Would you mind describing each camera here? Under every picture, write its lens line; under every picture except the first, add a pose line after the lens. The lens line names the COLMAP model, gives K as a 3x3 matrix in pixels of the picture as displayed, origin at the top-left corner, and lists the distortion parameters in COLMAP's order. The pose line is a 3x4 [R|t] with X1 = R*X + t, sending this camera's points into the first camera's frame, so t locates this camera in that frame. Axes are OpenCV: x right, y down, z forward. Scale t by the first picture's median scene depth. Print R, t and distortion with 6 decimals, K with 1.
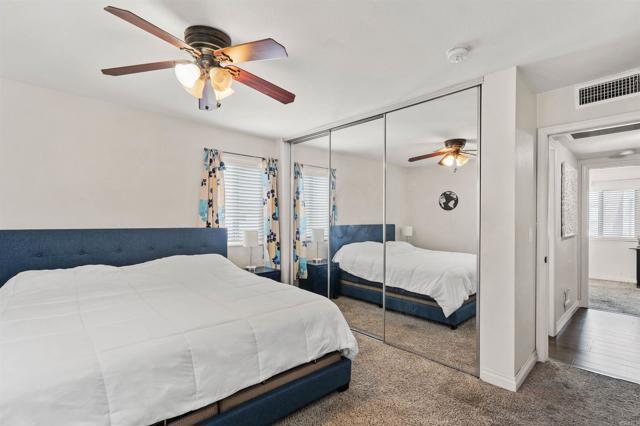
lens RADIAL K [[303.2, 0, 319.4], [0, 303.2, 216.8], [0, 0, 1]] dist [0.000470, 0.000191]
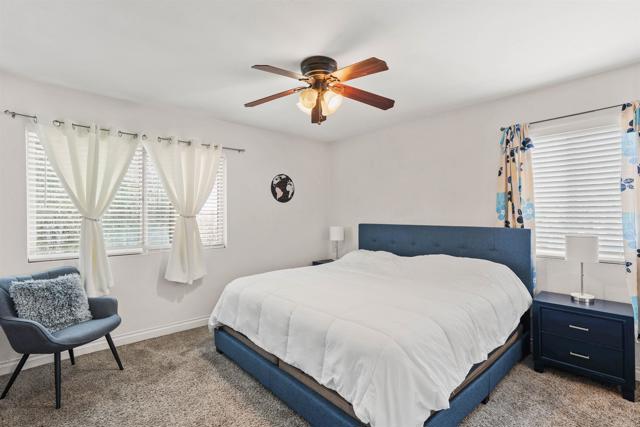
lens RADIAL K [[303.2, 0, 319.4], [0, 303.2, 217.3], [0, 0, 1]] dist [0.000470, 0.000191]
pose [[-0.002892, -0.005208, -0.999982, 0.422881], [0.009943, 0.999937, -0.005237, 0.008408], [0.999946, -0.009958, -0.002840, 0.518039]]
